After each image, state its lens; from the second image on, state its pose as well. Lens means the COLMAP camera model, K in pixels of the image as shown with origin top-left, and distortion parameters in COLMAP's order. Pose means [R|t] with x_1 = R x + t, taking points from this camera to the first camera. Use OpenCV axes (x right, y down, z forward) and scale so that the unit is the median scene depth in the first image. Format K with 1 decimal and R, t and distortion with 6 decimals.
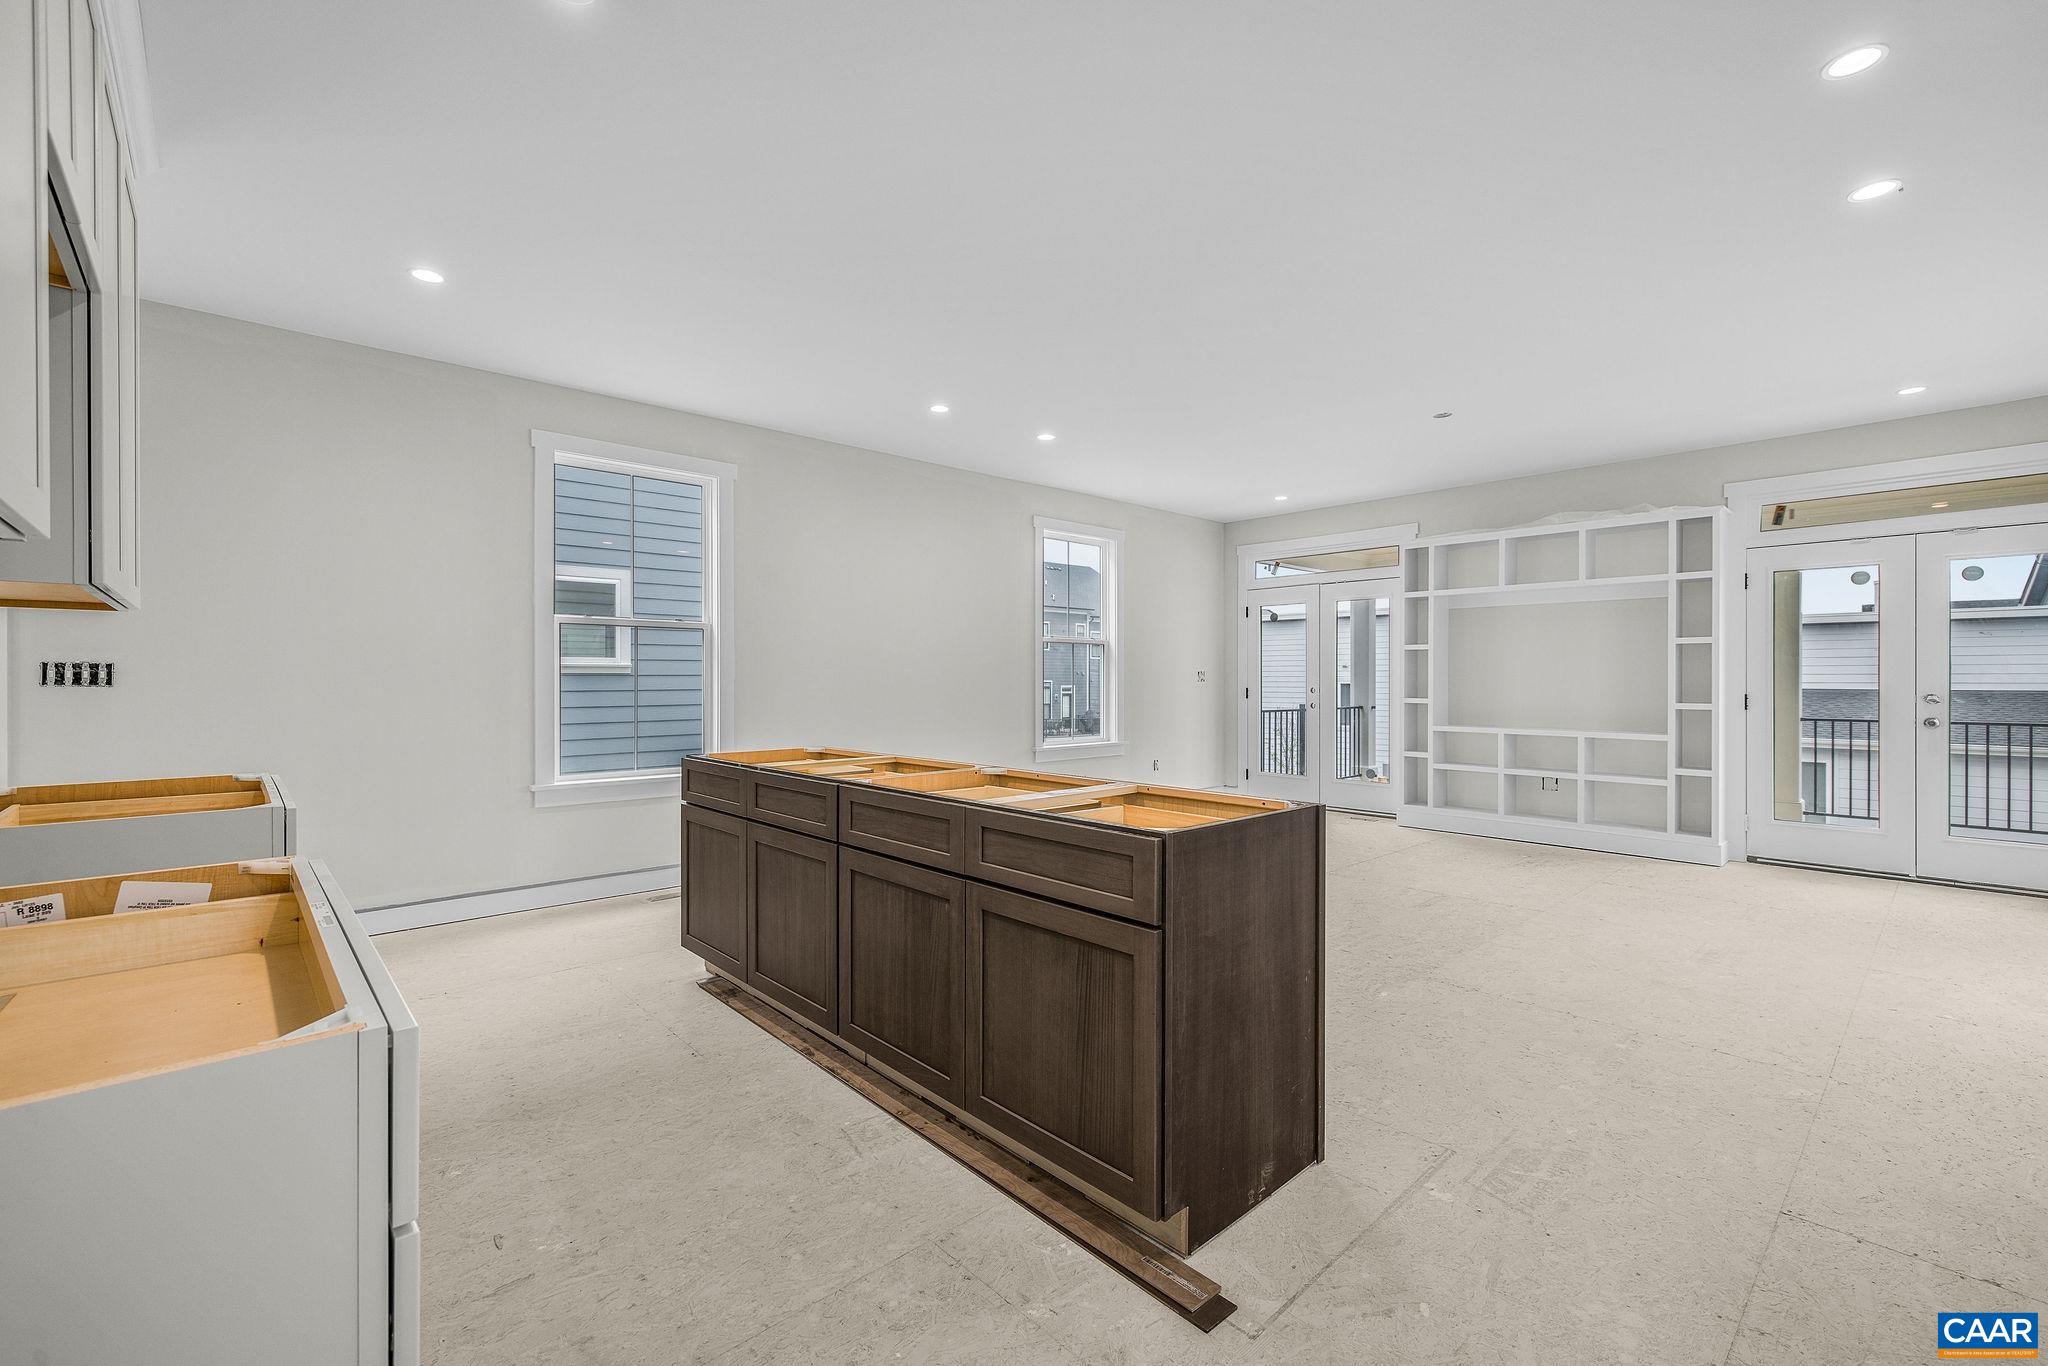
lens RADIAL K [[869.9, 0, 1025.7], [0, 869.9, 679.9], [0, 0, 1]] dist [0.000729, 0.000023]
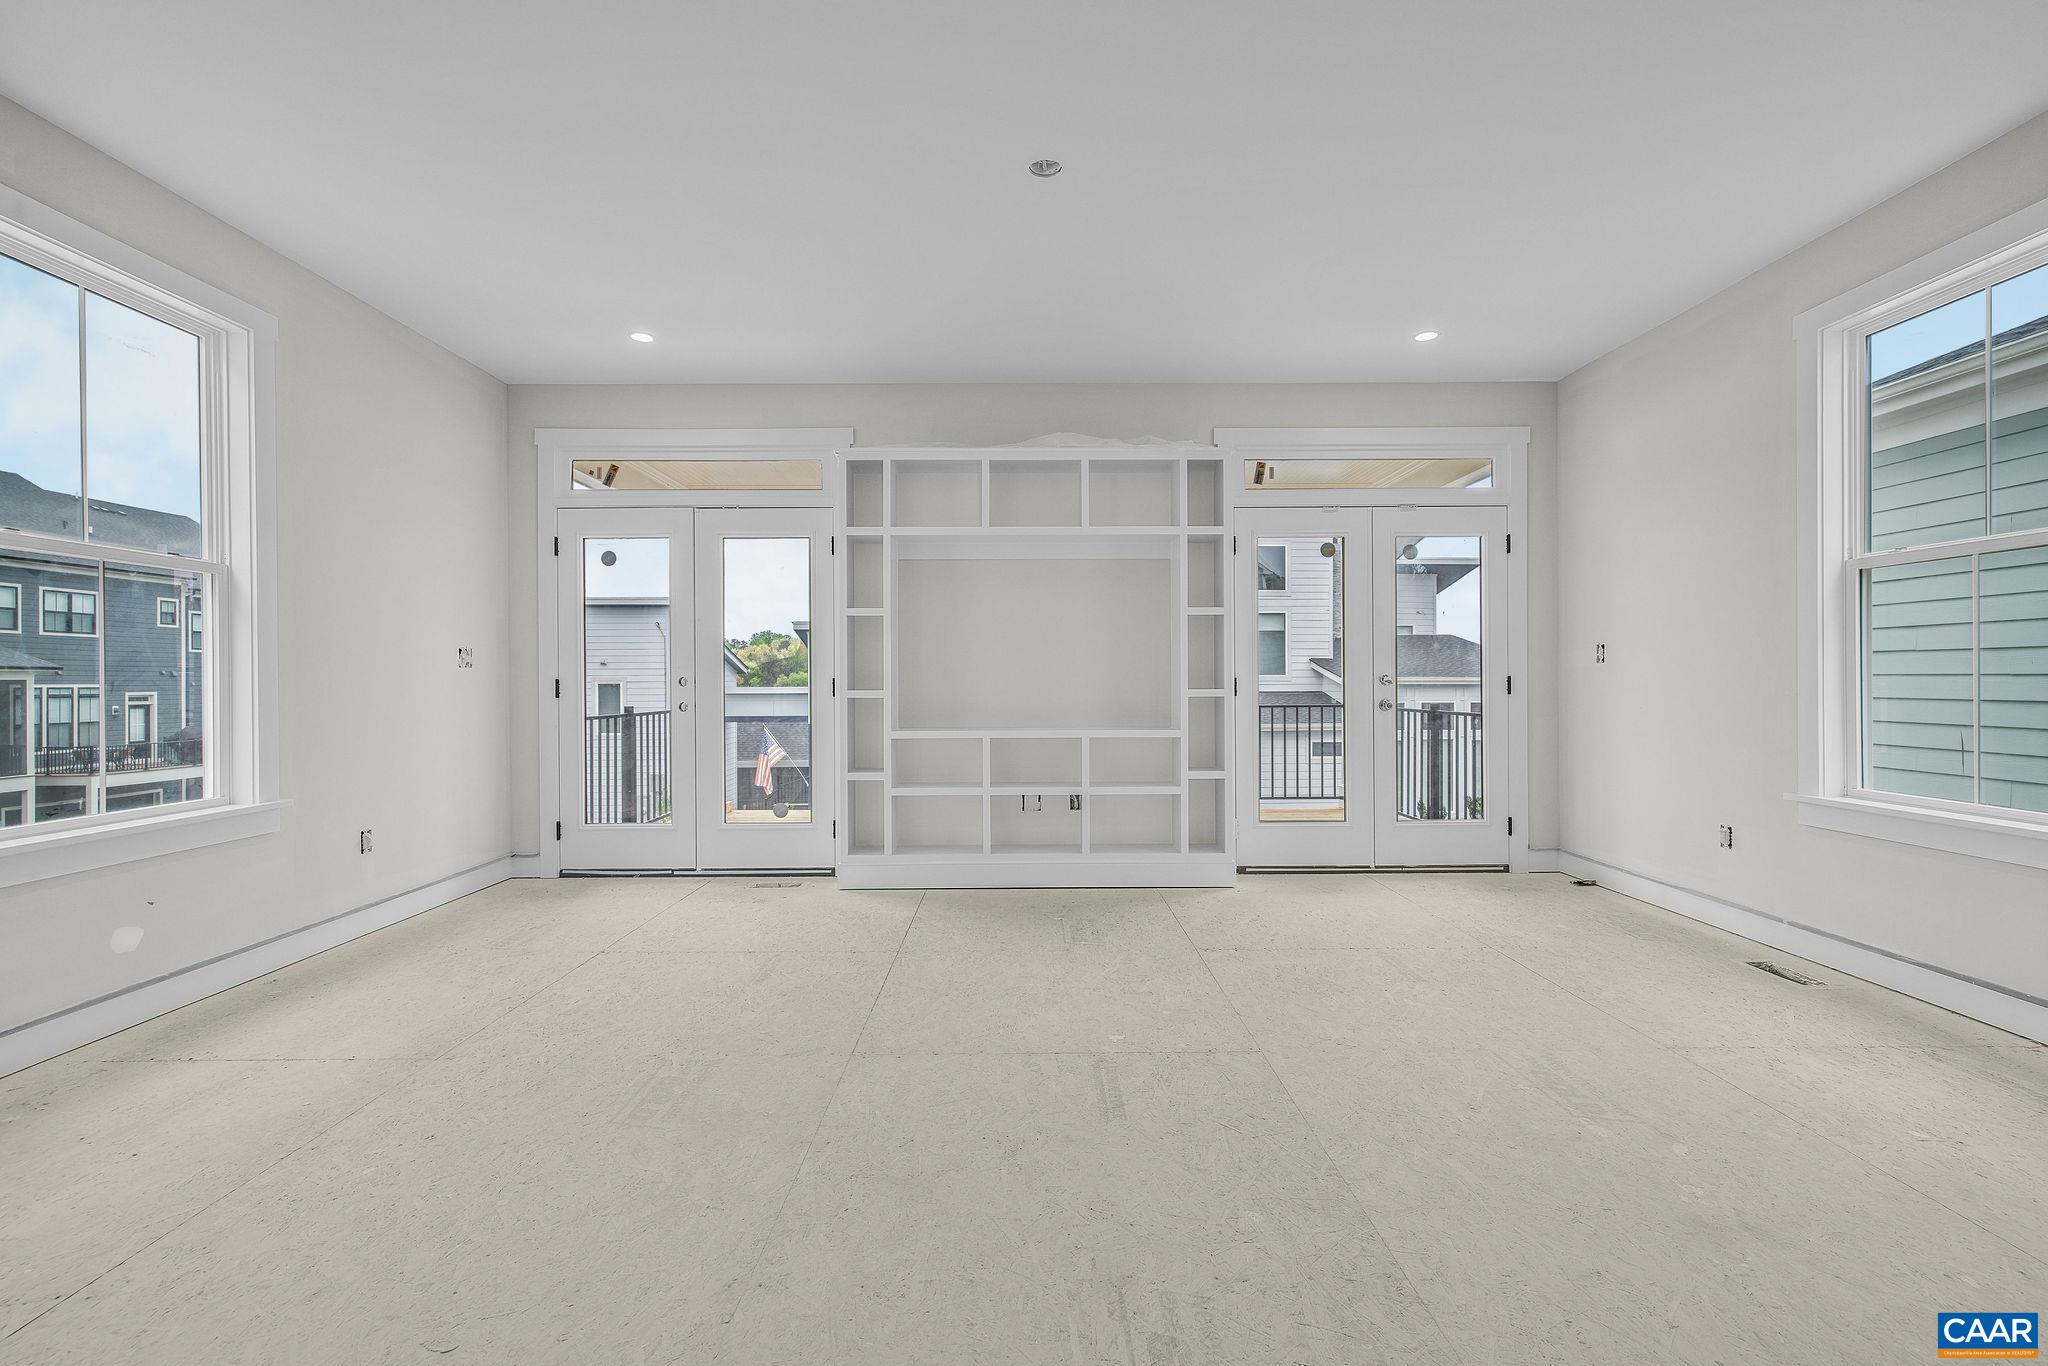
lens RADIAL K [[869.9, 0, 1018.2], [0, 869.9, 685.3], [0, 0, 1]] dist [0.000729, 0.000023]
pose [[0.671647, -0.009569, 0.740810, 0.051643], [0.007365, 0.999953, 0.006239, 0.016847], [-0.740835, 0.001265, 0.671686, 0.575992]]
